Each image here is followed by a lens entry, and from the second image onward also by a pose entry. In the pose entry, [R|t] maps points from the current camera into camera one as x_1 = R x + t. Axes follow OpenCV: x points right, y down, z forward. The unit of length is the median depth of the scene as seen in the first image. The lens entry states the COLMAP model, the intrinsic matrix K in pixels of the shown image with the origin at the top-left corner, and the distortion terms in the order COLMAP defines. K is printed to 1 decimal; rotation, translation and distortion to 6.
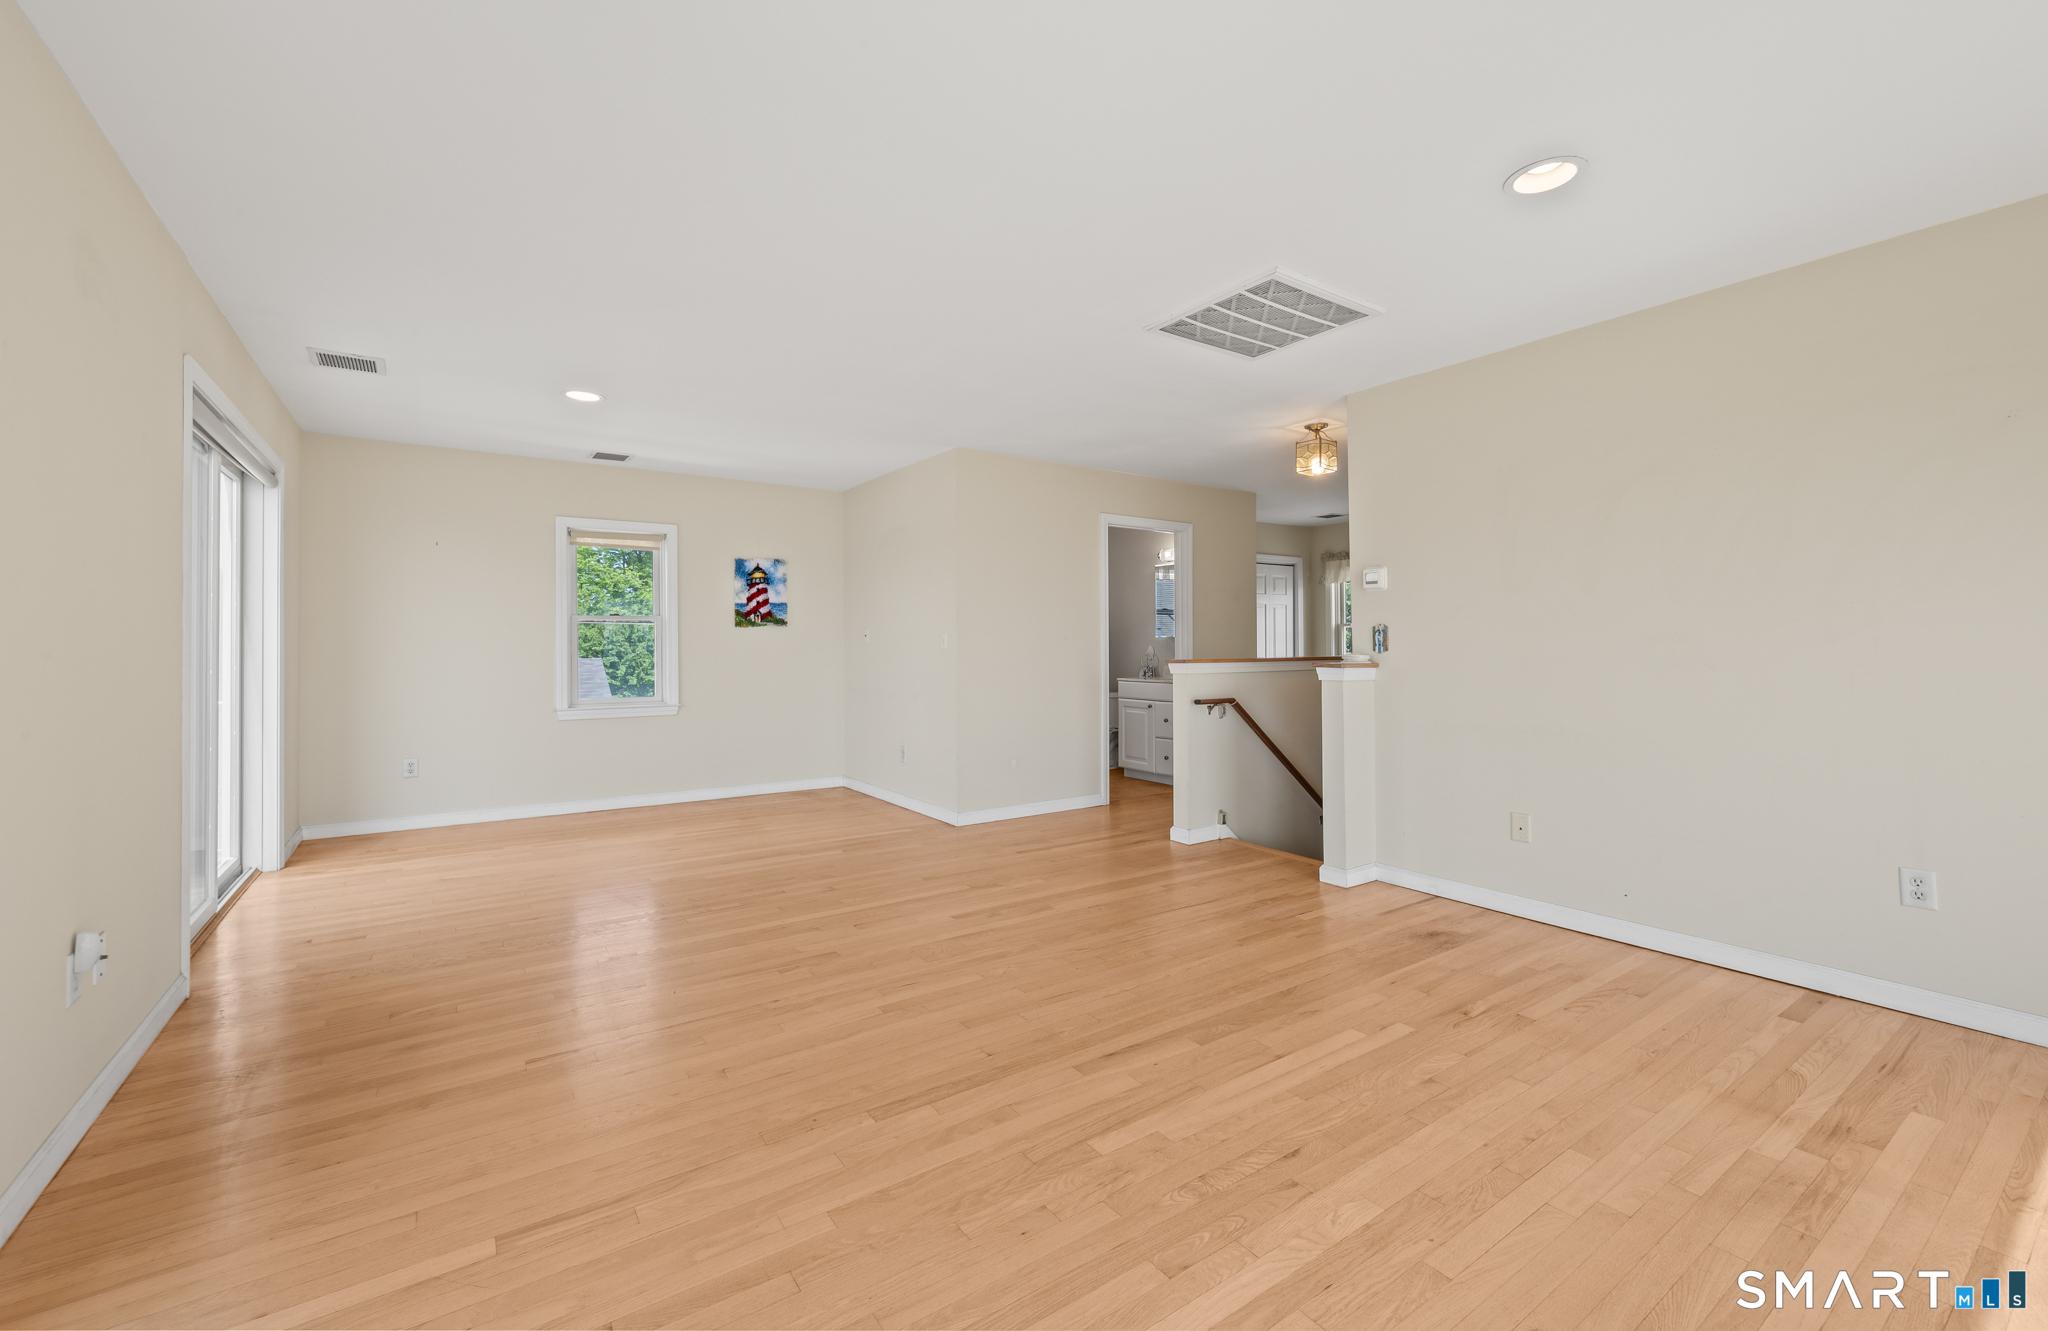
lens RADIAL K [[845.0, 0, 1024.0], [0, 845.0, 665.5], [0, 0, 1]] dist [0.001077, -0.000254]
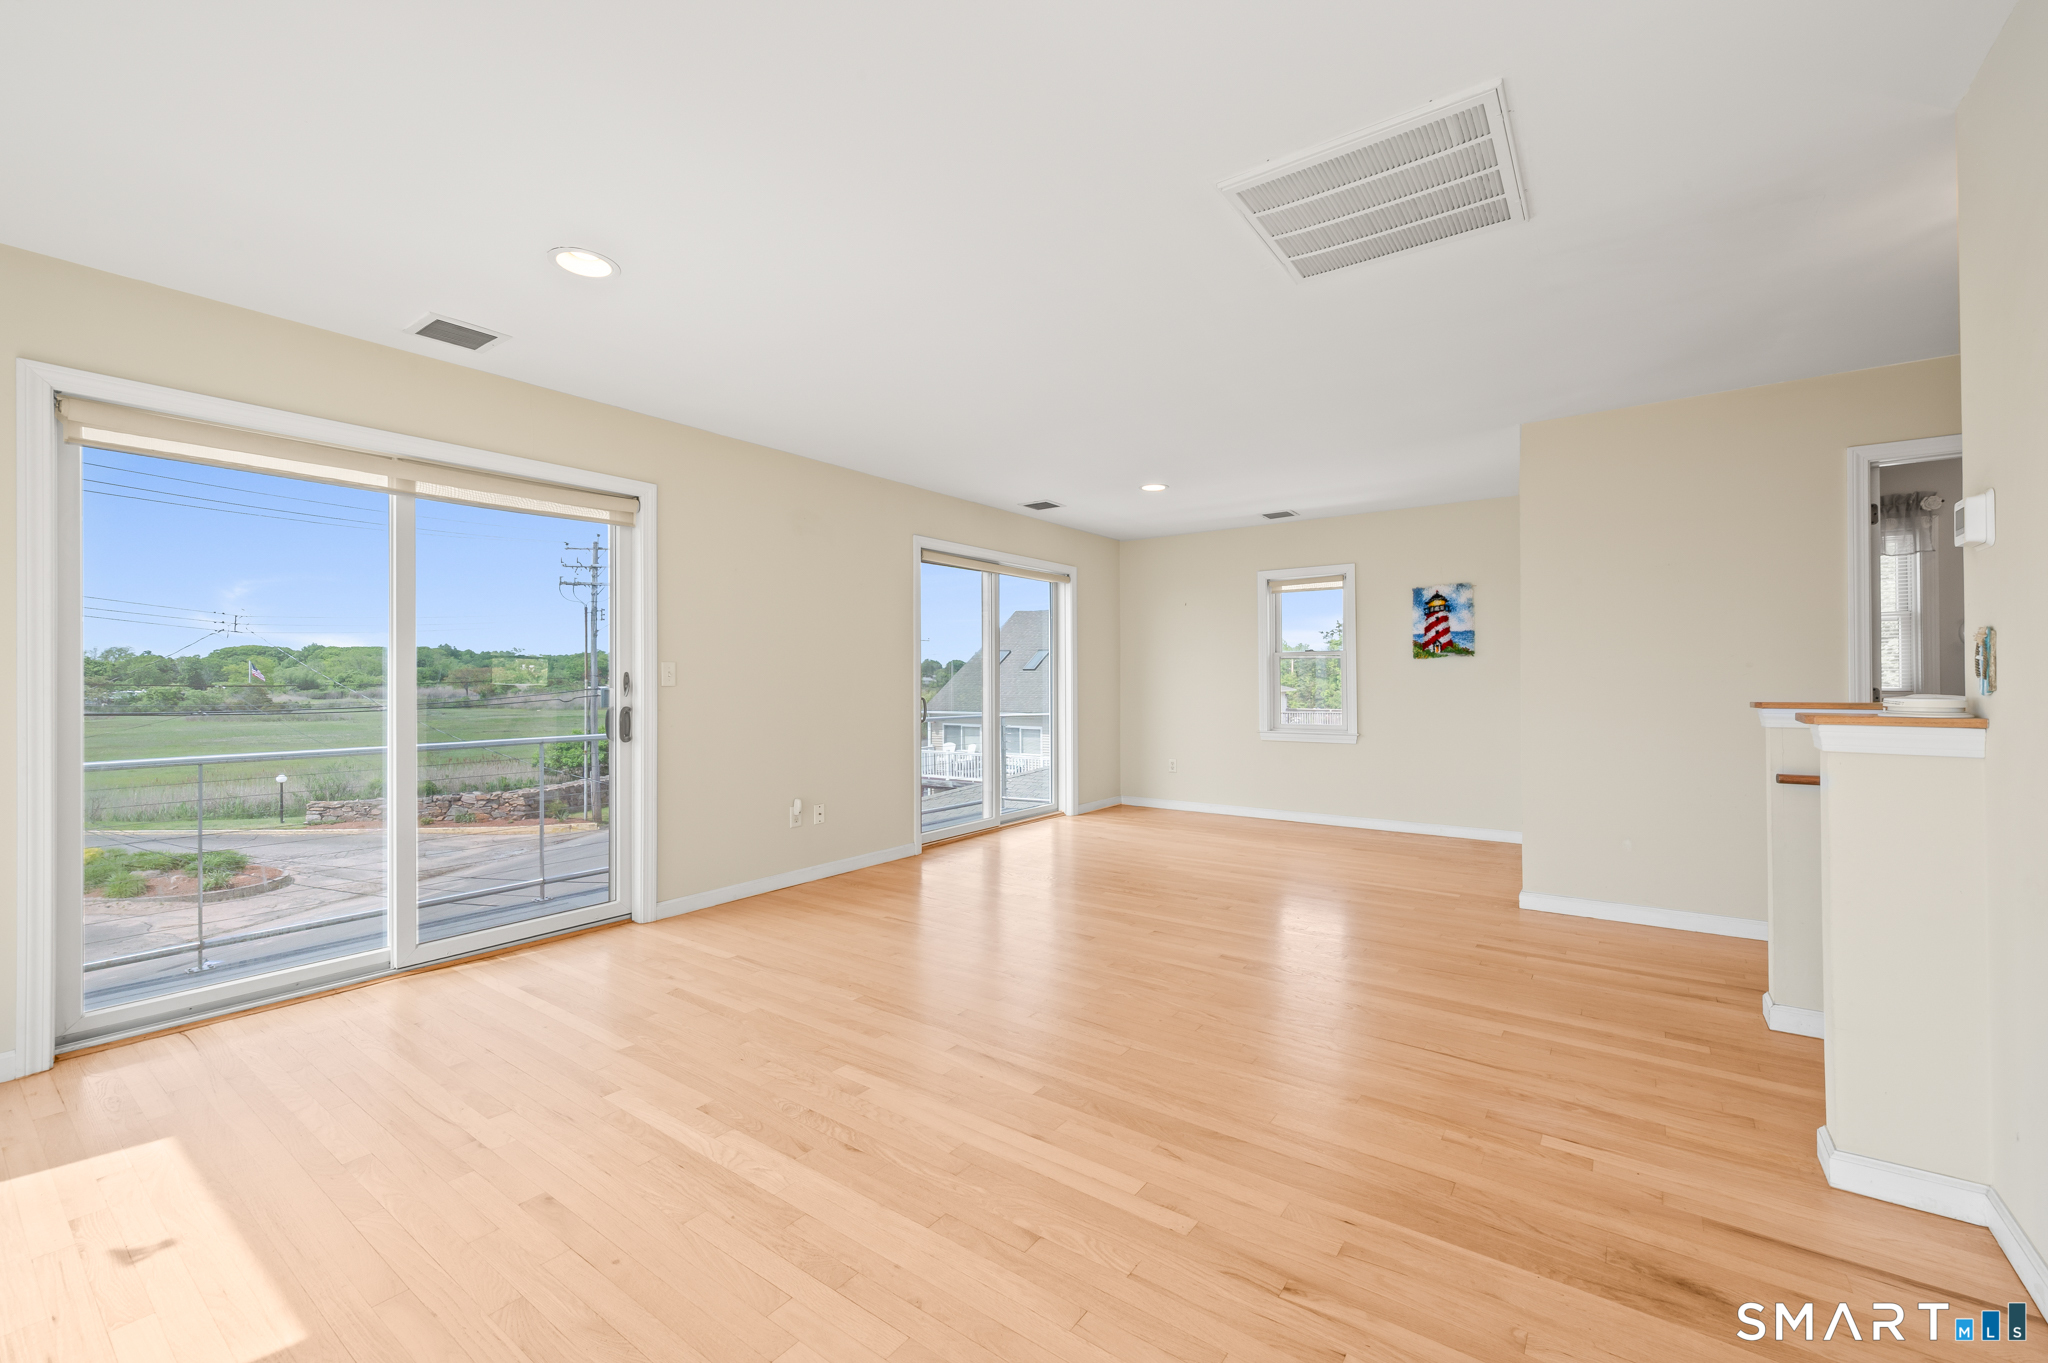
lens RADIAL K [[837.8, 0, 1025.4], [0, 837.8, 709.4], [0, 0, 1]] dist [-0.000331, -0.000104]
pose [[0.325194, 0.034806, -0.945006, 0.672150], [-0.017684, 0.999371, 0.030723, -0.013607], [0.945482, 0.006721, 0.325606, 0.411282]]
